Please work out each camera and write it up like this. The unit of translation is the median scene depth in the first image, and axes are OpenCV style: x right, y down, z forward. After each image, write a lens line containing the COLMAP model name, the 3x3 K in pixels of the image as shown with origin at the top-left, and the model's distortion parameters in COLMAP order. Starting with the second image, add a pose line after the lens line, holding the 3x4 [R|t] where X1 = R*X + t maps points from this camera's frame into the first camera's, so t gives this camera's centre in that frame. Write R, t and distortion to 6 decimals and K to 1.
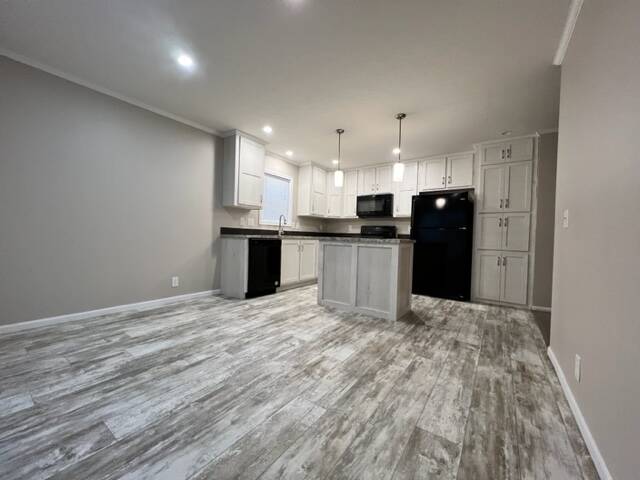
lens RADIAL K [[256.9, 0, 320.0], [0, 256.9, 240.0], [0, 0, 1]] dist [0.001353, 0.000101]
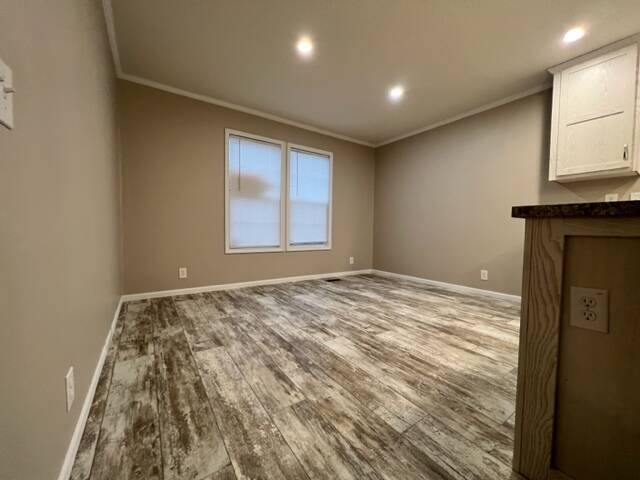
lens RADIAL K [[251.8, 0, 320.0], [0, 251.8, 240.0], [0, 0, 1]] dist [-0.001136, -0.000229]
pose [[-0.334641, 0.010810, -0.942284, 0.772410], [-0.042392, 0.998749, 0.026513, 0.061729], [0.941392, 0.048817, -0.333764, 0.936092]]
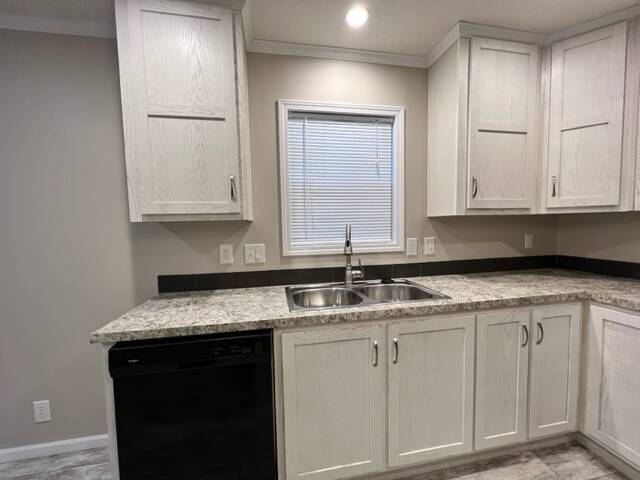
lens RADIAL K [[259.1, 0, 320.0], [0, 259.1, 240.0], [0, 0, 1]] dist [0.000663, 0.000149]
pose [[0.720112, -0.001293, -0.693857, 0.105968], [0.032440, 0.998967, 0.031806, -0.166042], [0.693099, -0.045412, 0.719410, 1.356754]]
